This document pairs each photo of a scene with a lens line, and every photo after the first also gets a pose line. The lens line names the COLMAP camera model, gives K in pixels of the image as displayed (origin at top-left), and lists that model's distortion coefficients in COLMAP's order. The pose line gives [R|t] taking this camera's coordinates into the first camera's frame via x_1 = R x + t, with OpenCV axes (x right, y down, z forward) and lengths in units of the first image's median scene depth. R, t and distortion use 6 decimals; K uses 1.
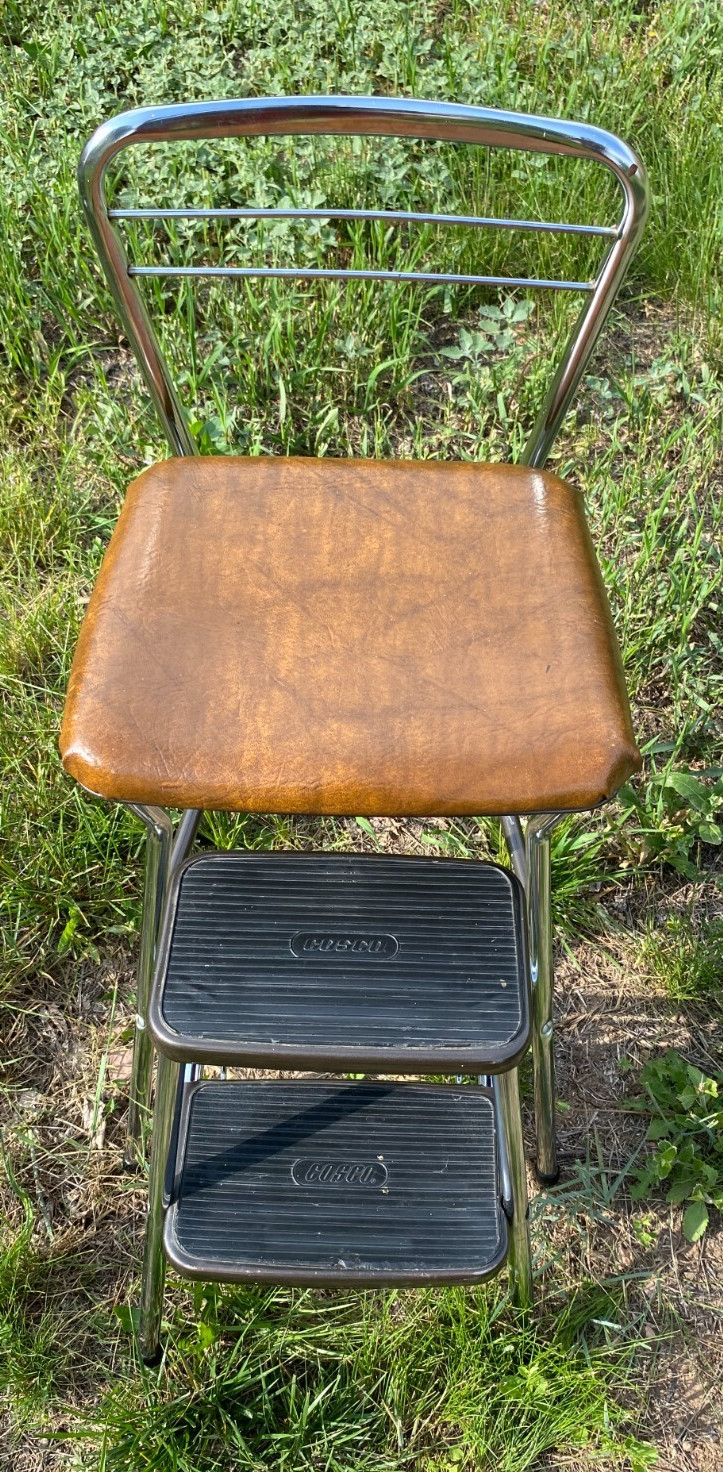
lens RADIAL K [[1334.8, 0, 392.6], [0, 1334.8, 779.2], [0, 0, 1]] dist [0.083250, -0.099429]
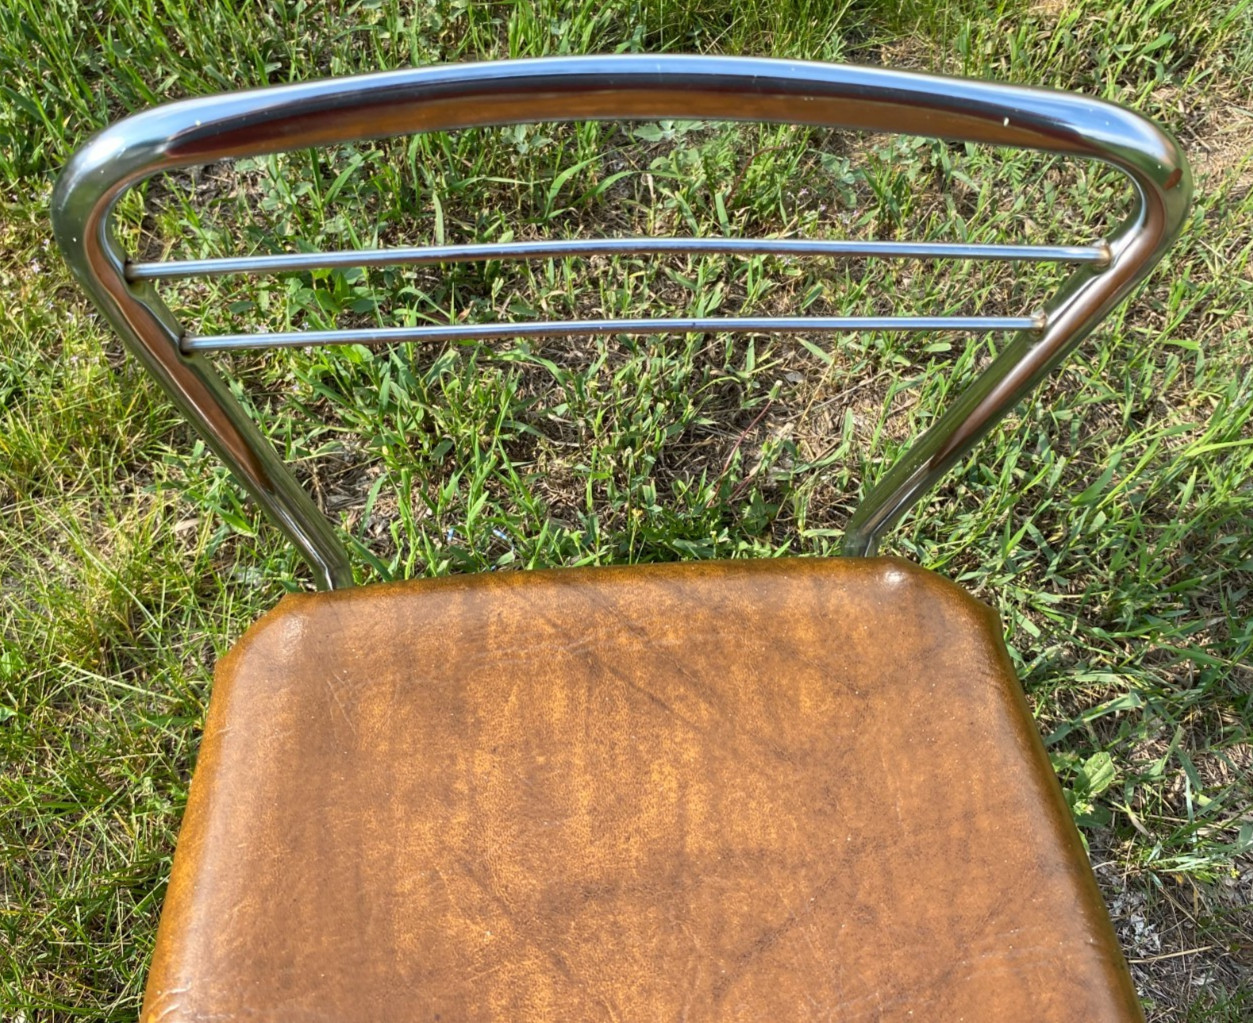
lens RADIAL K [[1321.4, 0, 638.1], [0, 1321.4, 455.8], [0, 0, 1]] dist [0.062061, 0.000000]
pose [[0.995673, -0.063174, 0.068152, -0.048454], [0.060077, 0.997106, 0.046579, -0.294580], [-0.070897, -0.042283, 0.996587, 0.399743]]
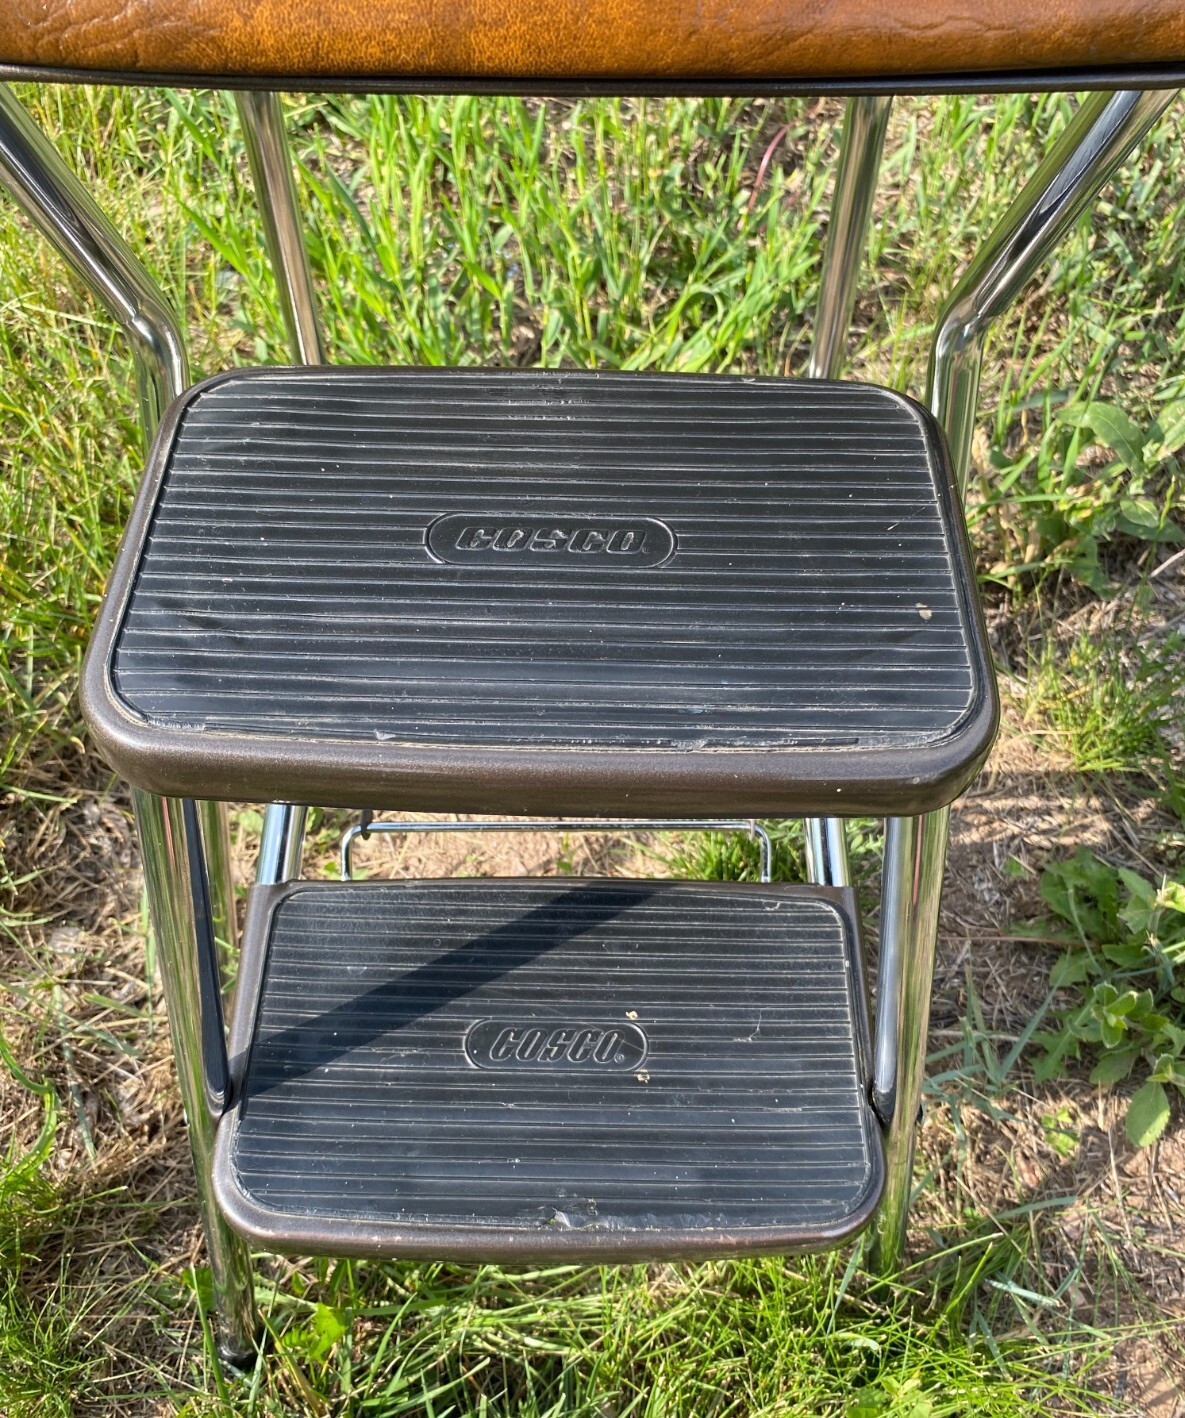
lens RADIAL K [[1346.3, 0, 608.7], [0, 1346.3, 784.1], [0, 0, 1]] dist [0.071373, -0.039554]
pose [[0.999845, -0.016681, -0.005719, -0.013733], [0.017143, 0.995469, 0.093533, 0.141135], [0.004133, -0.093616, 0.995600, 0.480363]]
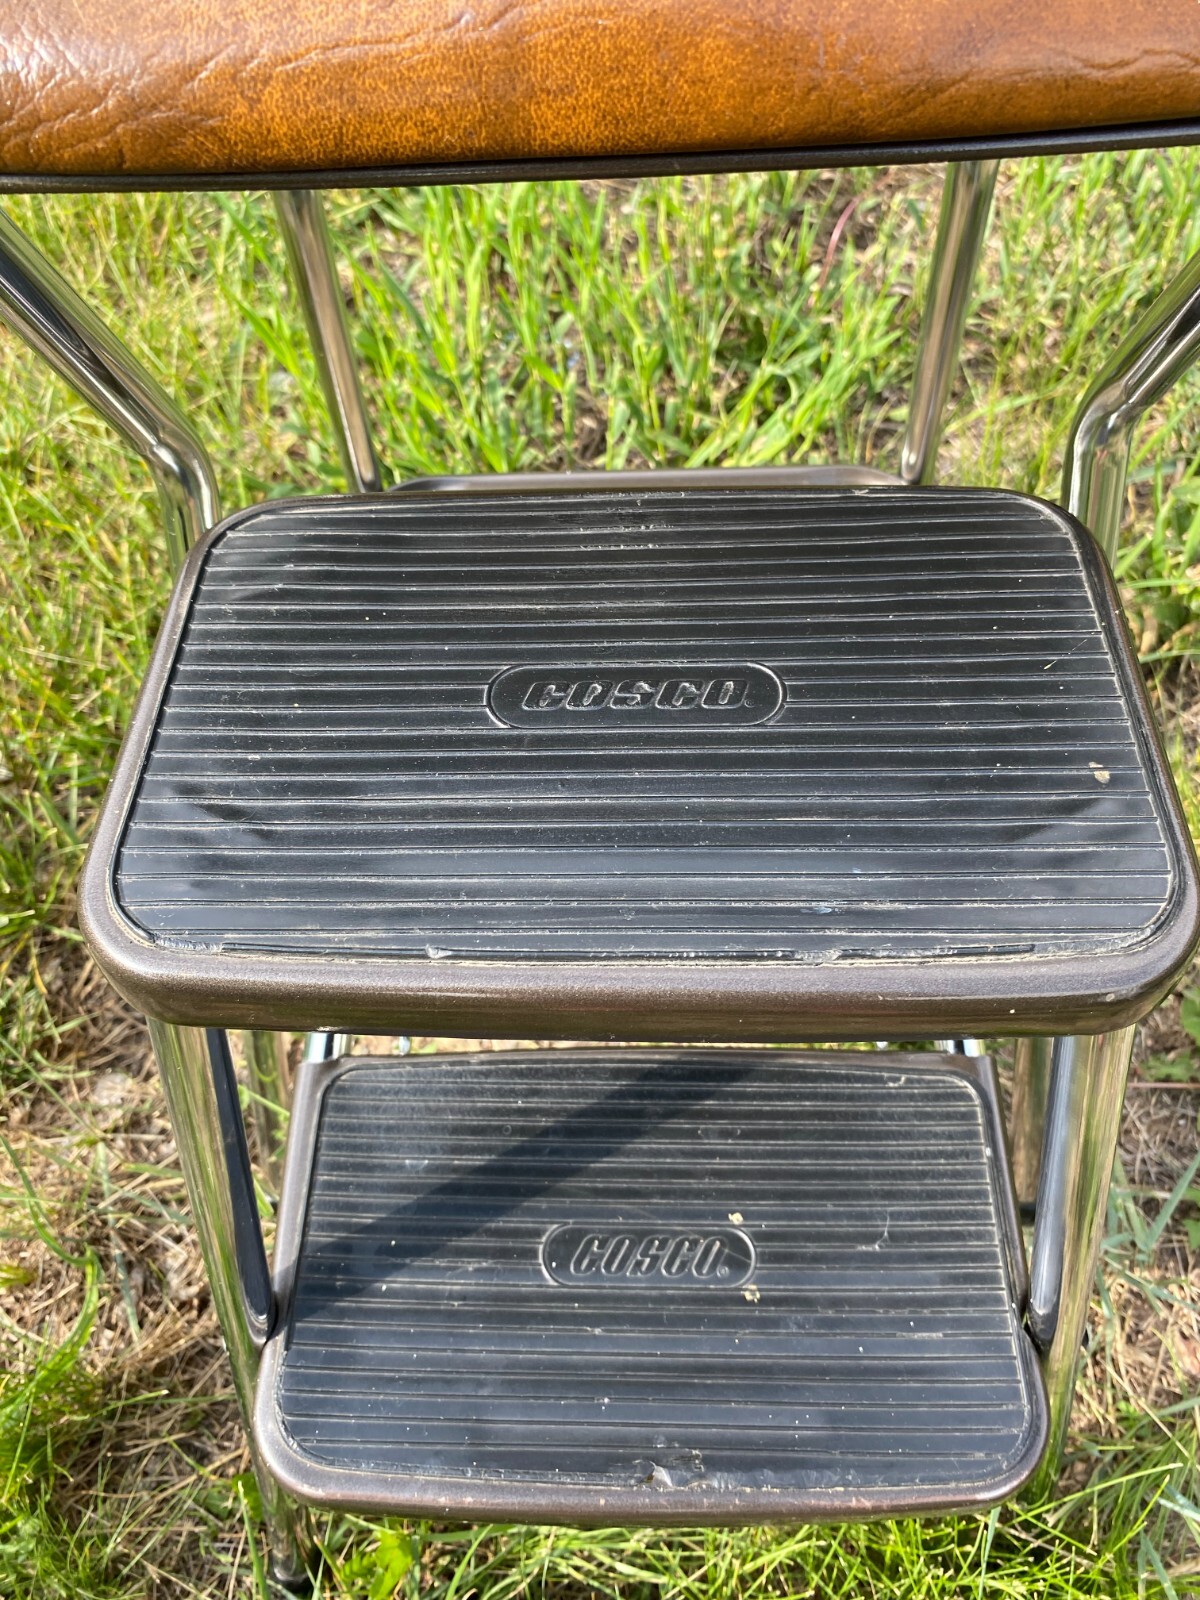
lens RADIAL K [[1353.3, 0, 599.2], [0, 1353.3, 786.8], [0, 0, 1]] dist [0.040871, 0.019517]
pose [[0.997354, -0.041264, -0.059859, -0.021395], [0.043940, 0.998060, 0.044097, 0.115132], [0.057923, -0.046611, 0.997232, 0.546754]]
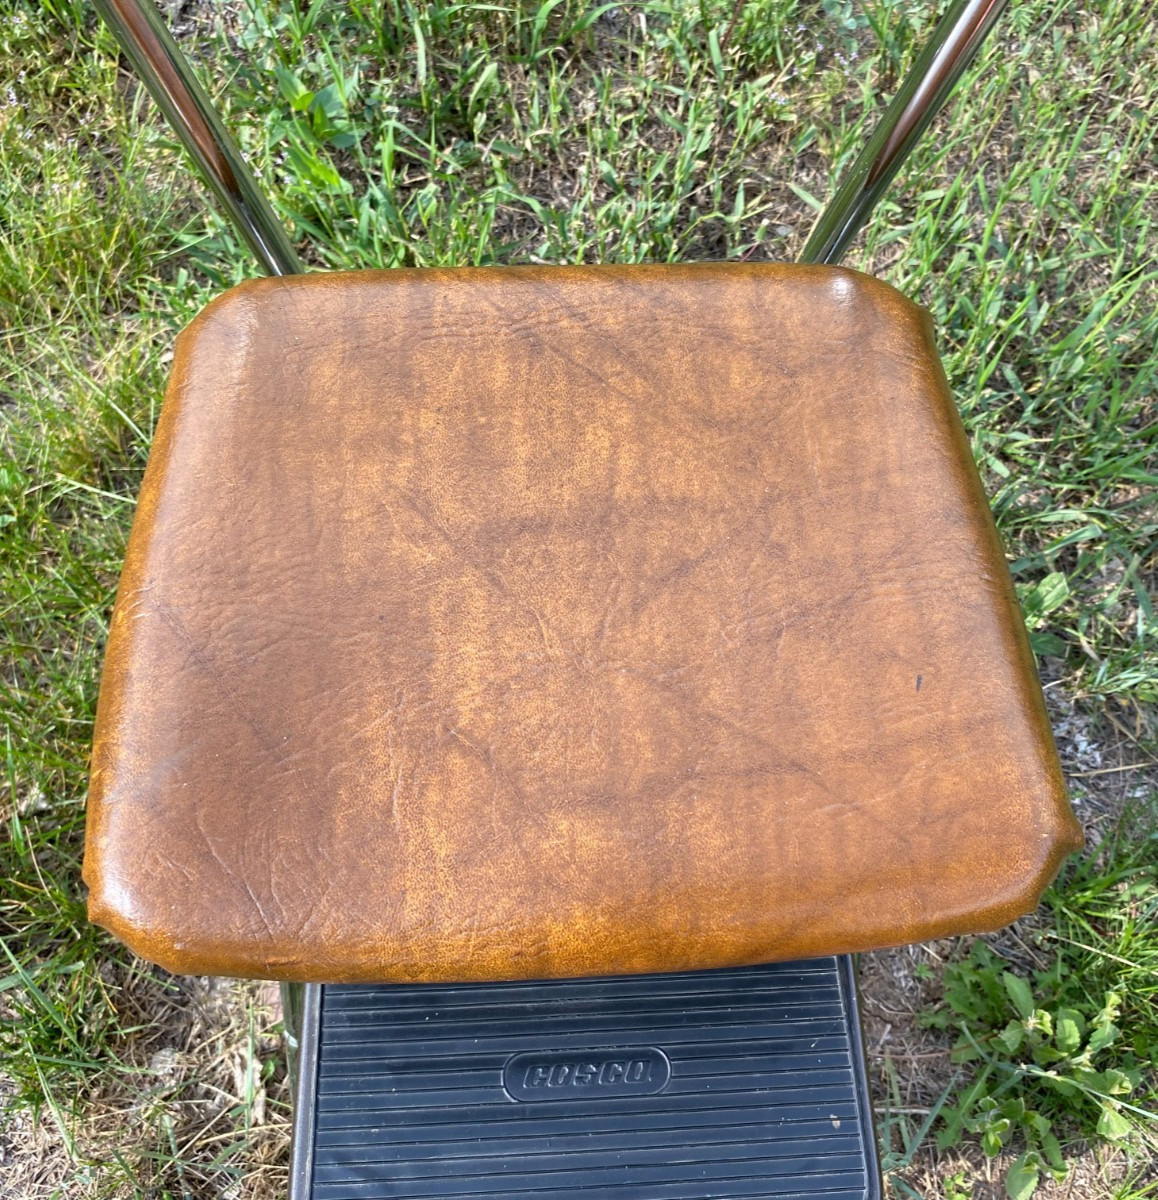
lens RADIAL K [[1336.4, 0, 635.6], [0, 1336.4, 644.2], [0, 0, 1]] dist [0.029521, 0.000000]
pose [[0.997489, -0.054329, 0.045438, -0.026723], [0.044293, 0.979128, 0.198360, -0.178485], [-0.055266, -0.195849, 0.979075, 0.351715]]
